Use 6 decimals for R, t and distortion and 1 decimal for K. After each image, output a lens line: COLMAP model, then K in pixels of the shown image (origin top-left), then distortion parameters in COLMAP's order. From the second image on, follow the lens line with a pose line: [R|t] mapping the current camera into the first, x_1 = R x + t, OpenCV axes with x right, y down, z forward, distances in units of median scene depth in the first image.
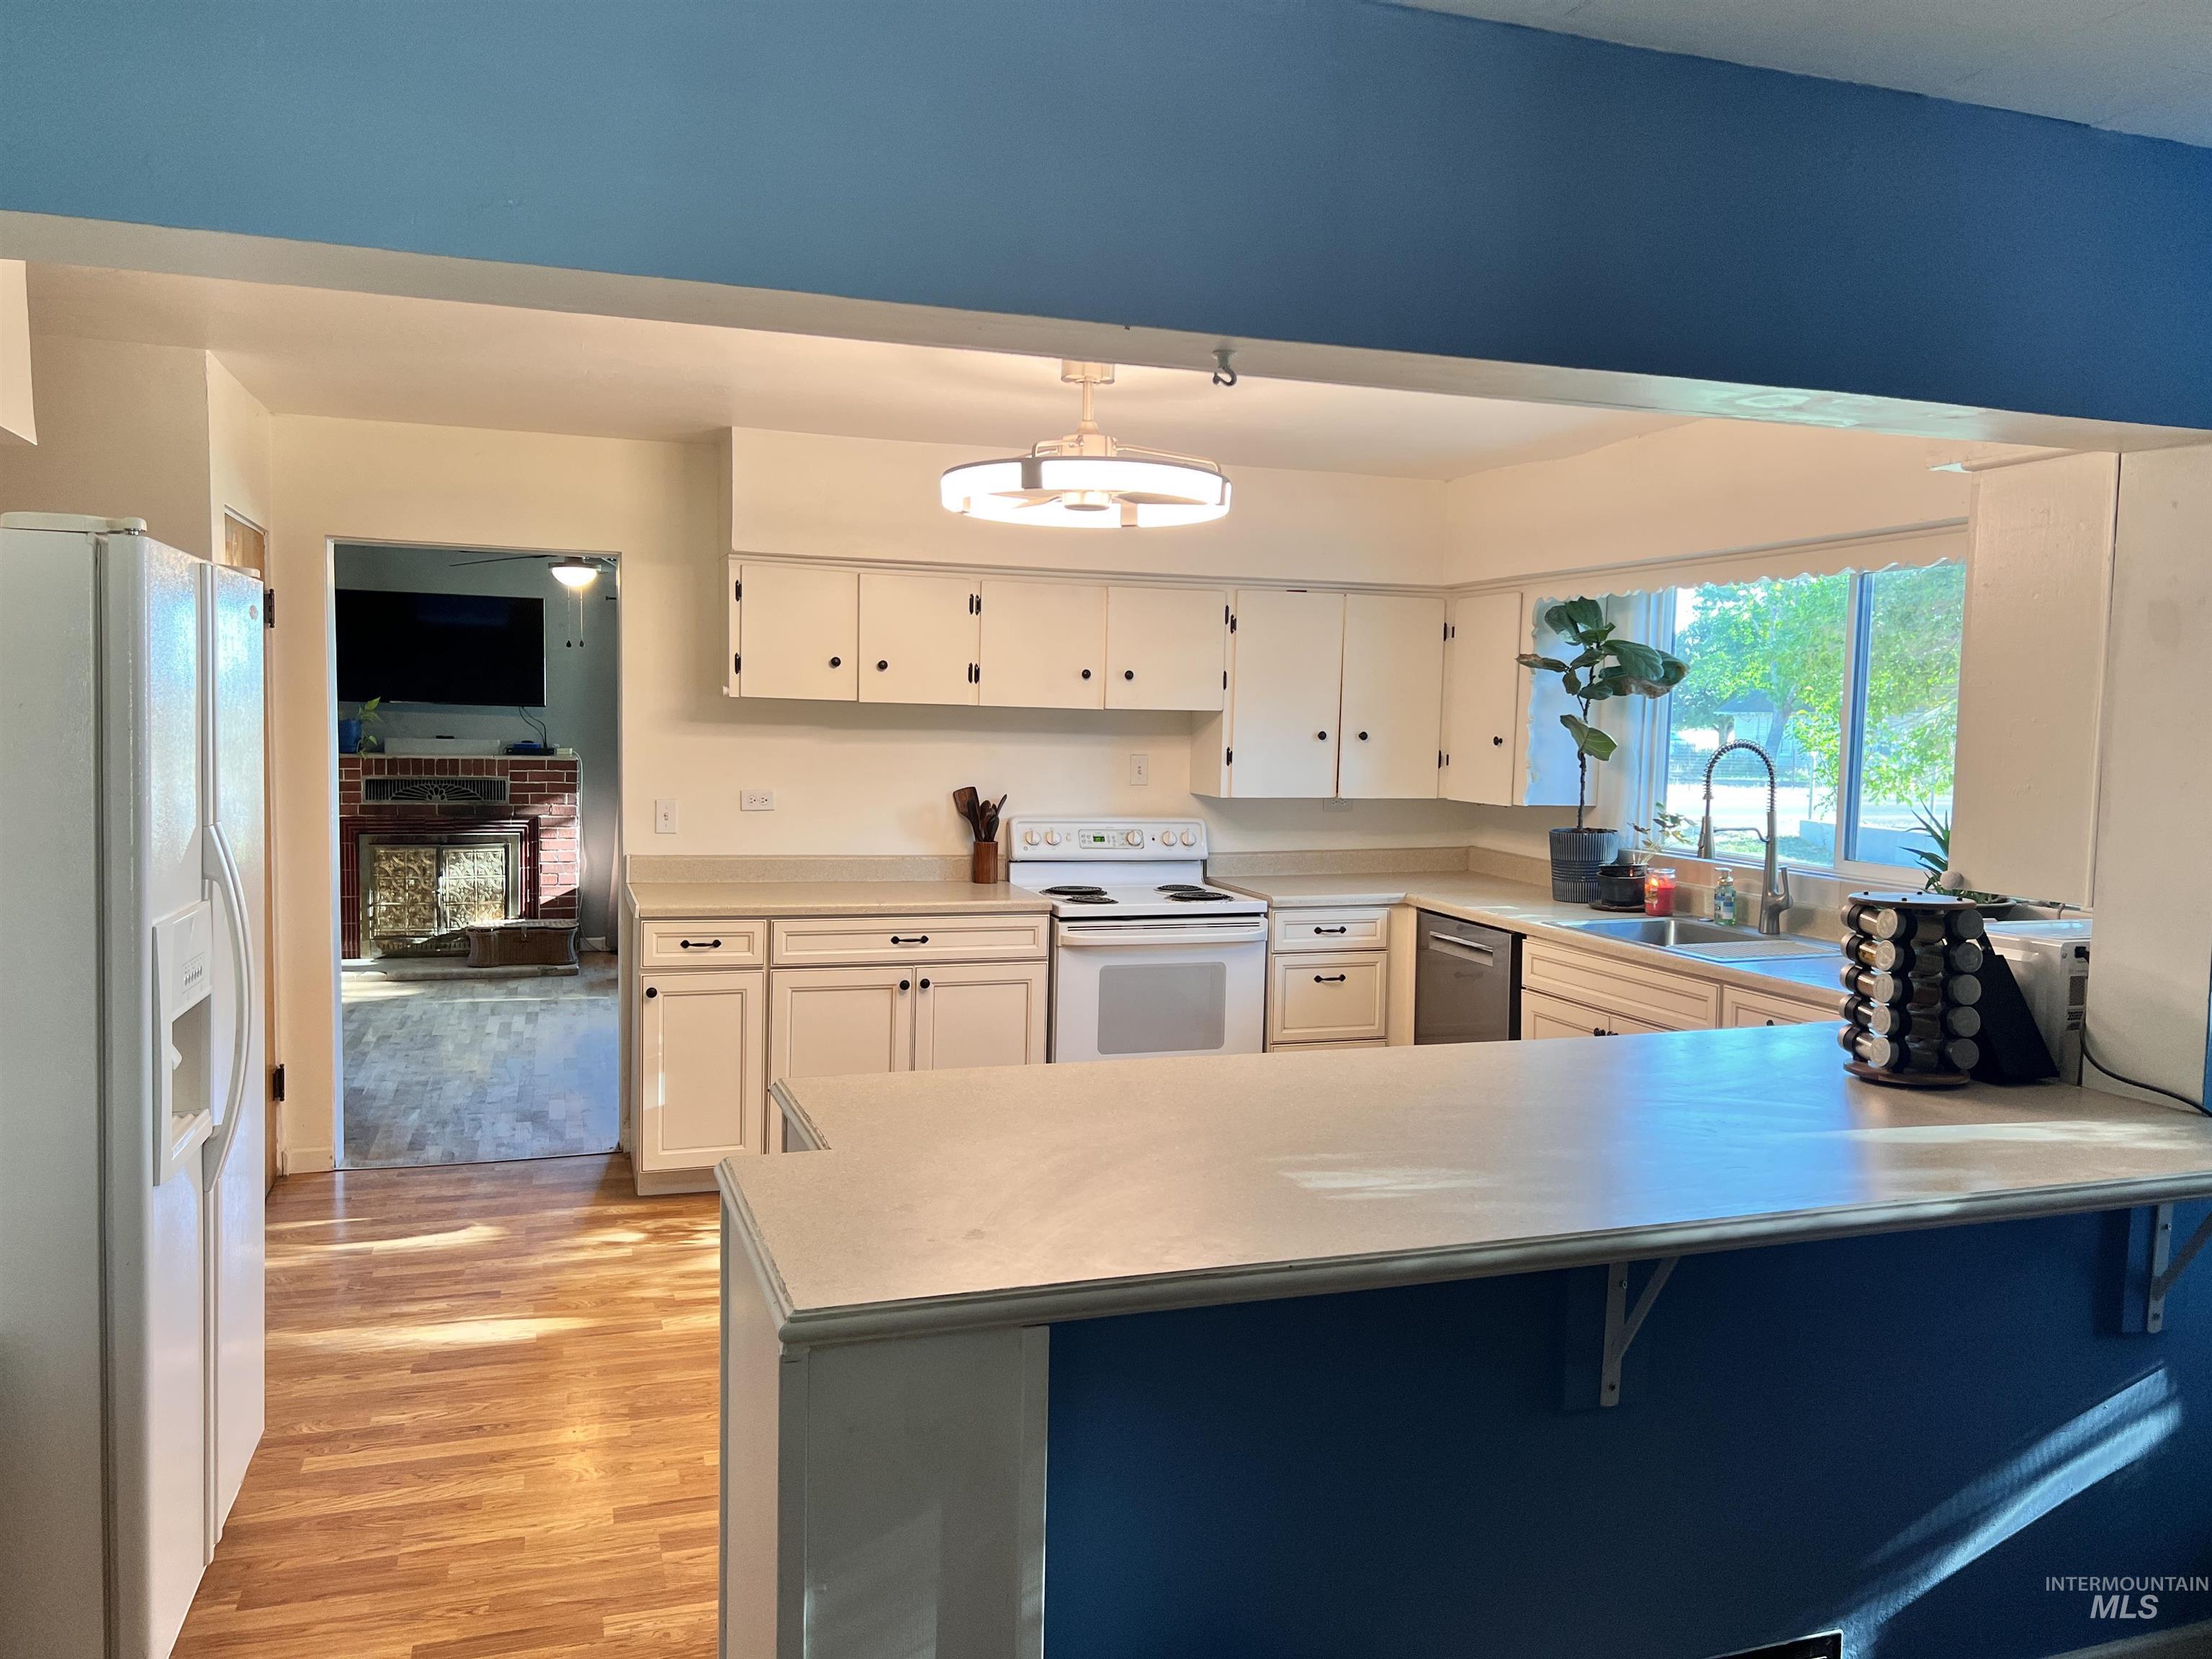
lens RADIAL K [[1671.3, 0, 1100.6], [0, 1671.3, 834.8], [0, 0, 1]] dist [0.065195, -0.003890]
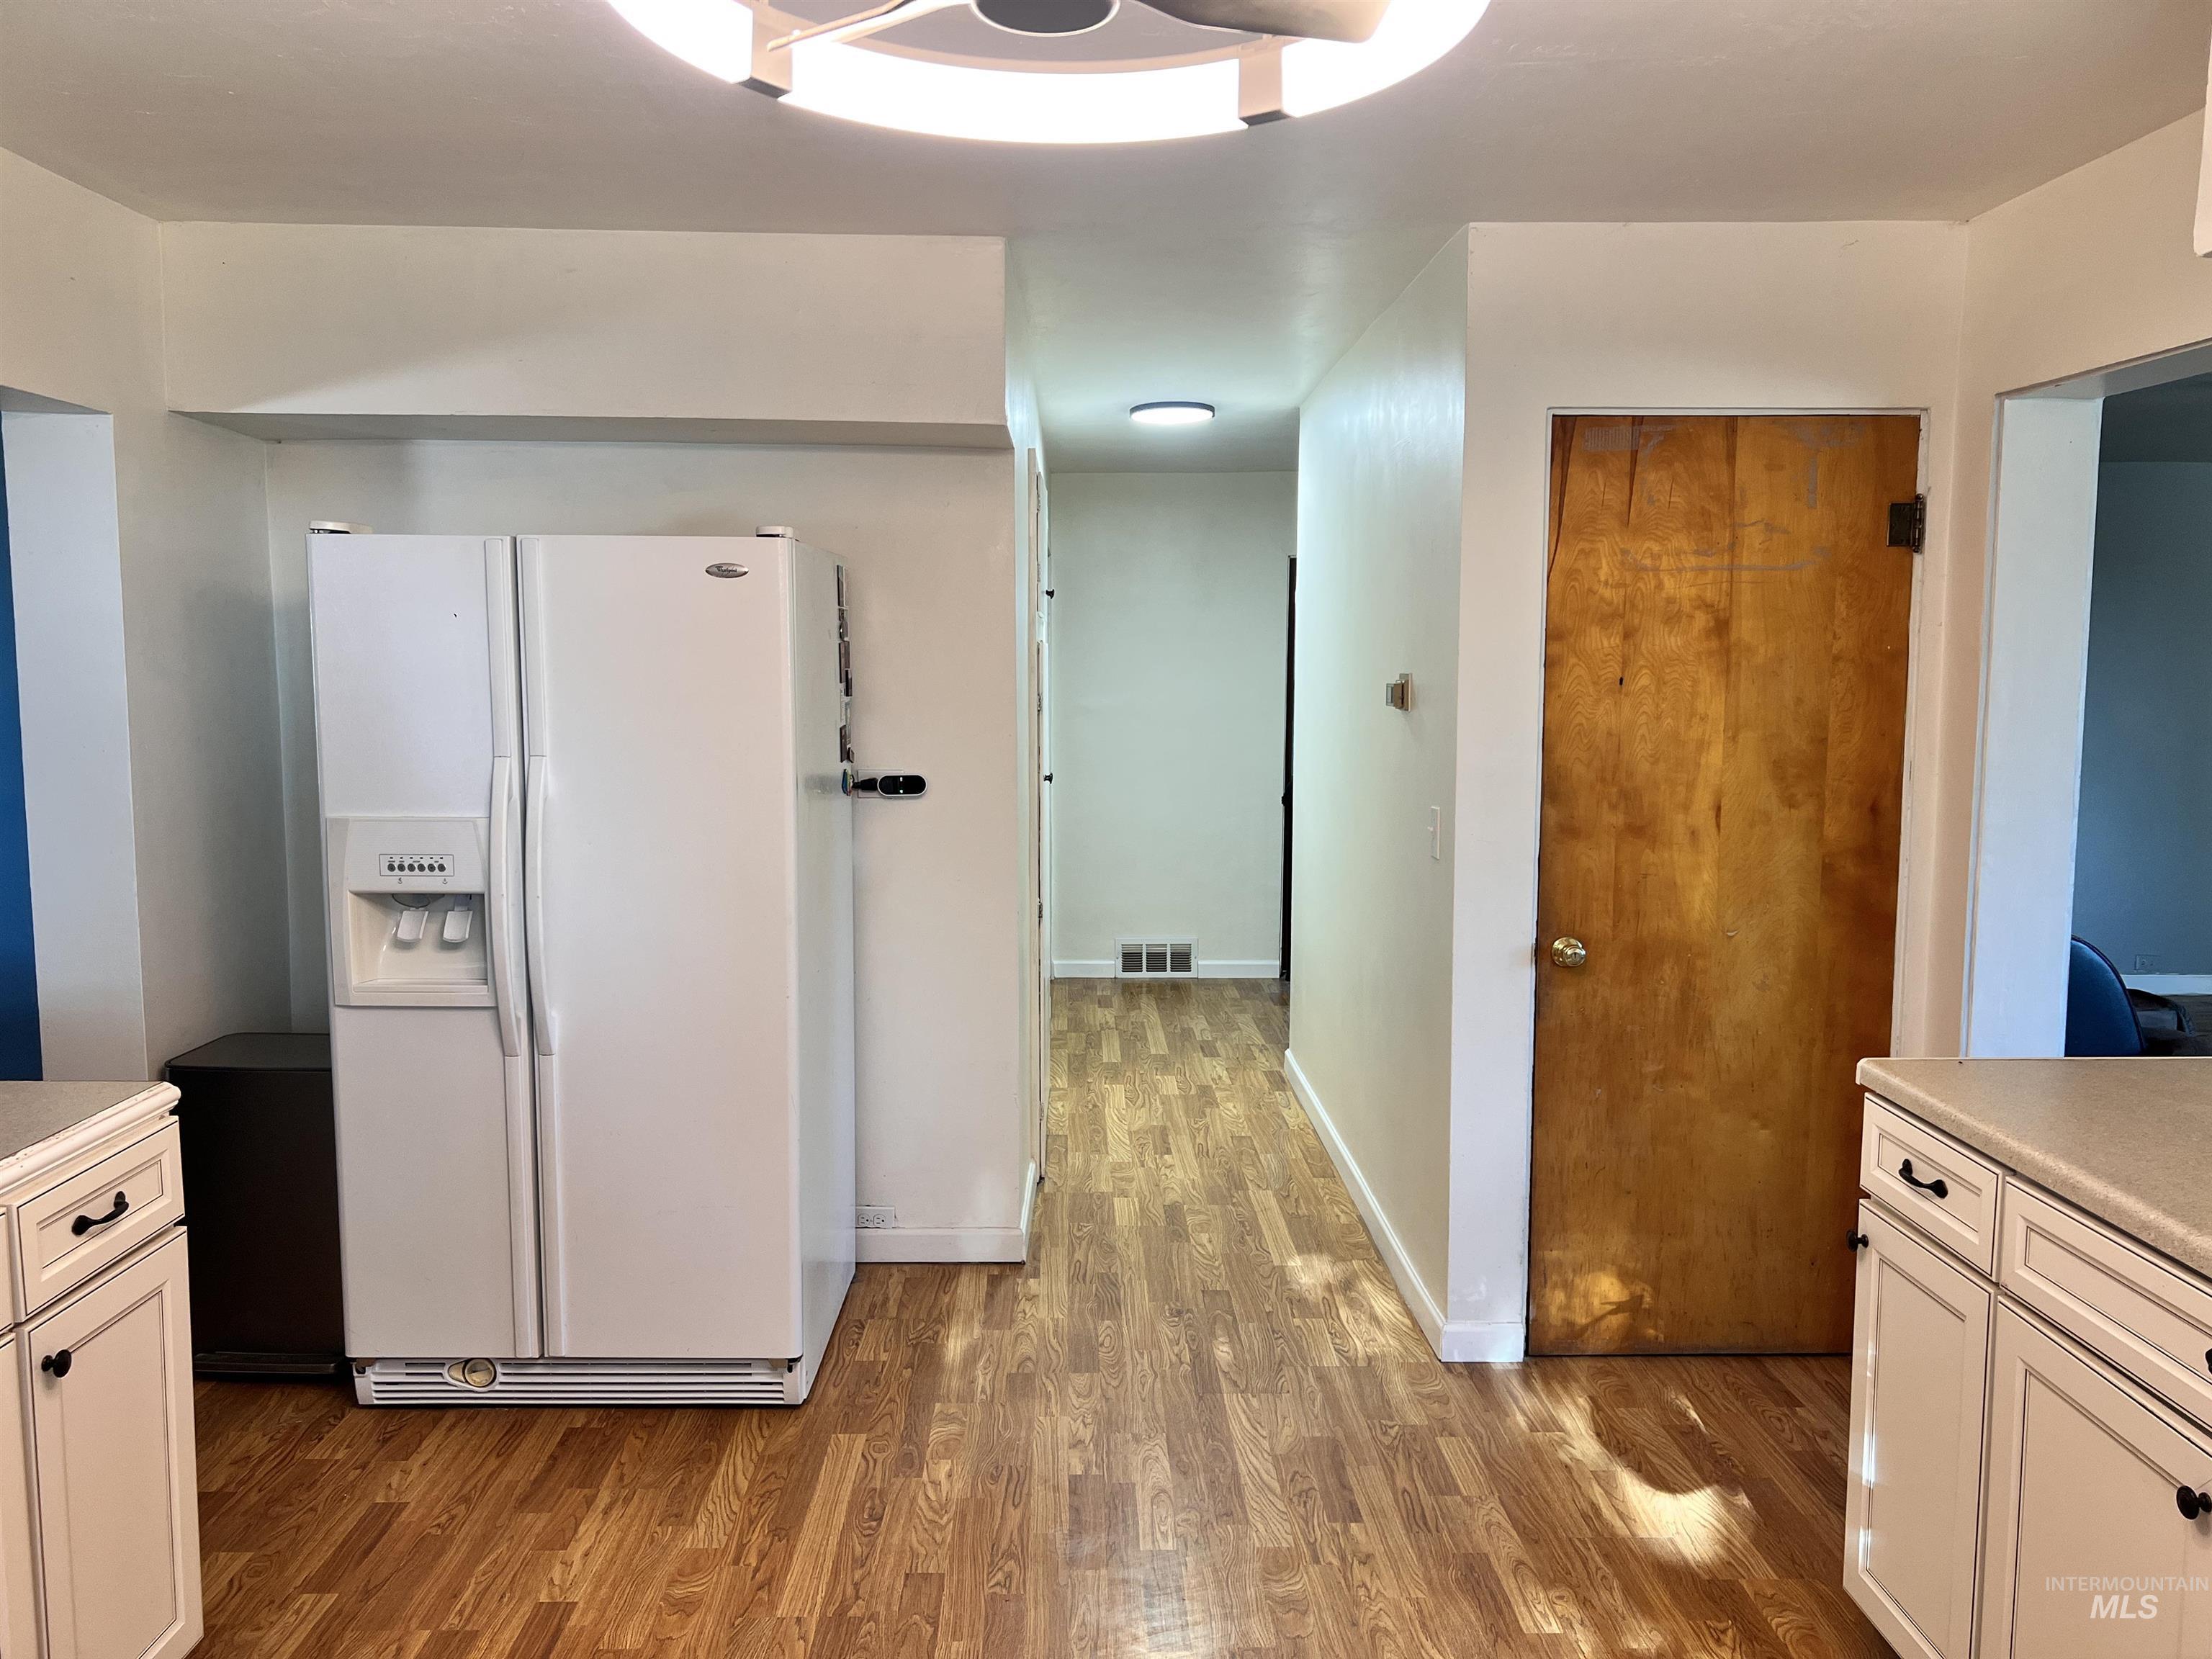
lens RADIAL K [[1671.3, 0, 1100.6], [0, 1671.3, 834.8], [0, 0, 1]] dist [0.065195, -0.003890]
pose [[-0.312566, 0.075974, -0.946853, 0.416365], [-0.069128, 0.992334, 0.102443, -0.094975], [0.947377, 0.097474, -0.304918, 1.474771]]
